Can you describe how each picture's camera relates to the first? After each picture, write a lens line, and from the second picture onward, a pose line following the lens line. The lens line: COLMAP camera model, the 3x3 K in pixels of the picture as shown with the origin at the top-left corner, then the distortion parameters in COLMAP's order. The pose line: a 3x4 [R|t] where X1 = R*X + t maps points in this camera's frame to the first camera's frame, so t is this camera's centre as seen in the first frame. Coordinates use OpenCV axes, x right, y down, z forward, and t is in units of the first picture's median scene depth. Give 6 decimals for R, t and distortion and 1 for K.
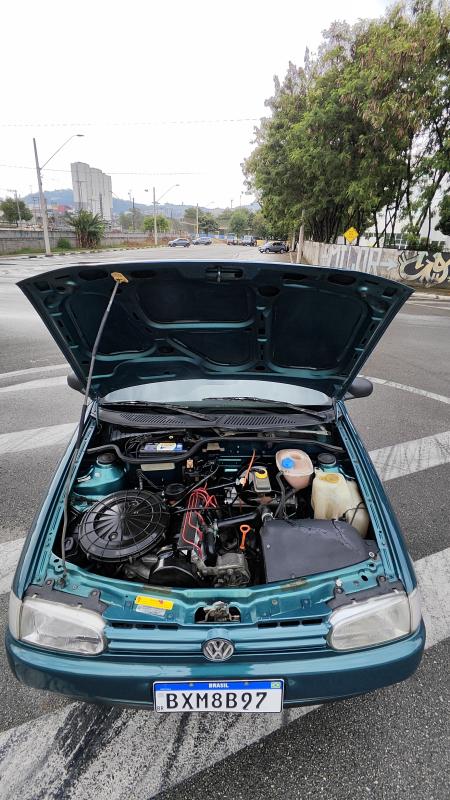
lens RADIAL K [[368.4, 0, 226.8], [0, 368.4, 392.4], [0, 0, 1]] dist [-0.000641, -0.000369]
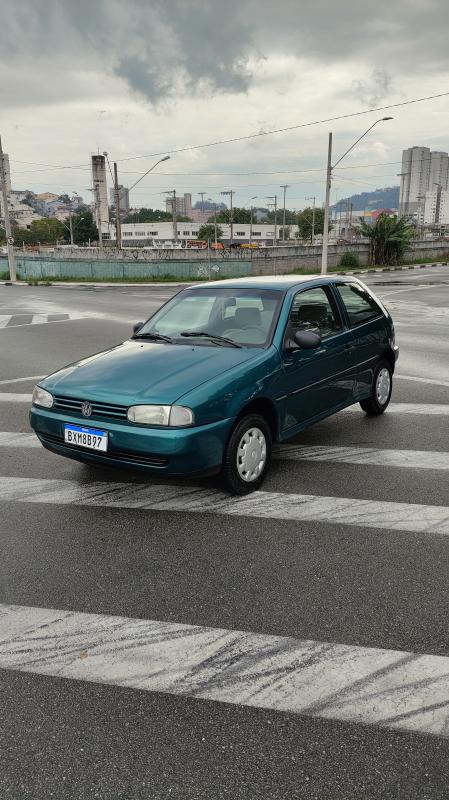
lens RADIAL K [[586.6, 0, 218.4], [0, 586.6, 398.9], [0, 0, 1]] dist [0.113111, -0.175611]
pose [[0.797289, 0.096668, -0.595807, 0.174950], [-0.188173, 0.977706, -0.093177, 0.054814], [0.573517, 0.186404, 0.797704, -0.086271]]
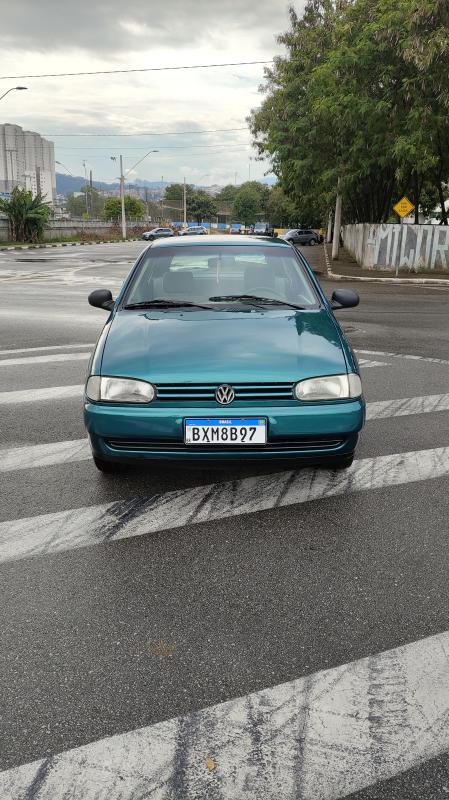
lens RADIAL K [[586.6, 0, 218.4], [0, 586.6, 398.9], [0, 0, 1]] dist [0.113111, -0.175611]
pose [[0.999608, -0.015382, -0.023401, 0.000563], [0.012502, 0.992864, -0.118591, 0.068925], [0.025058, 0.118252, 0.992667, -0.105539]]
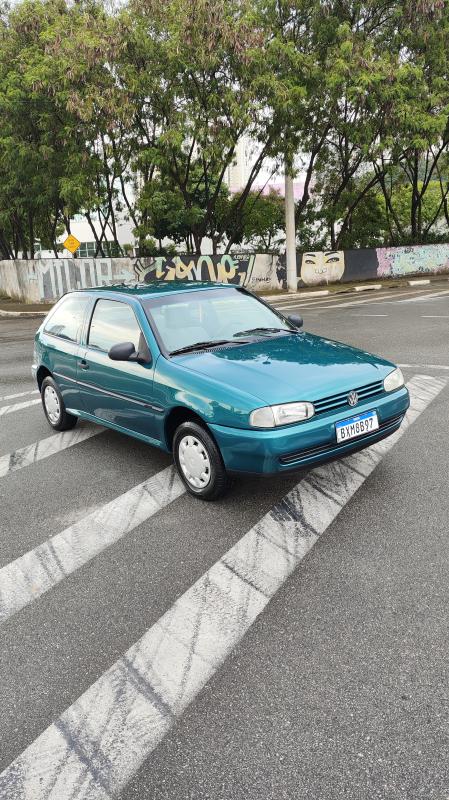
lens RADIAL K [[586.6, 0, 218.4], [0, 586.6, 398.9], [0, 0, 1]] dist [0.113111, -0.175611]
pose [[0.799248, -0.222848, 0.558159, -0.172195], [0.309047, 0.948913, -0.063676, 0.045585], [-0.515454, 0.223390, 0.827287, -0.096048]]
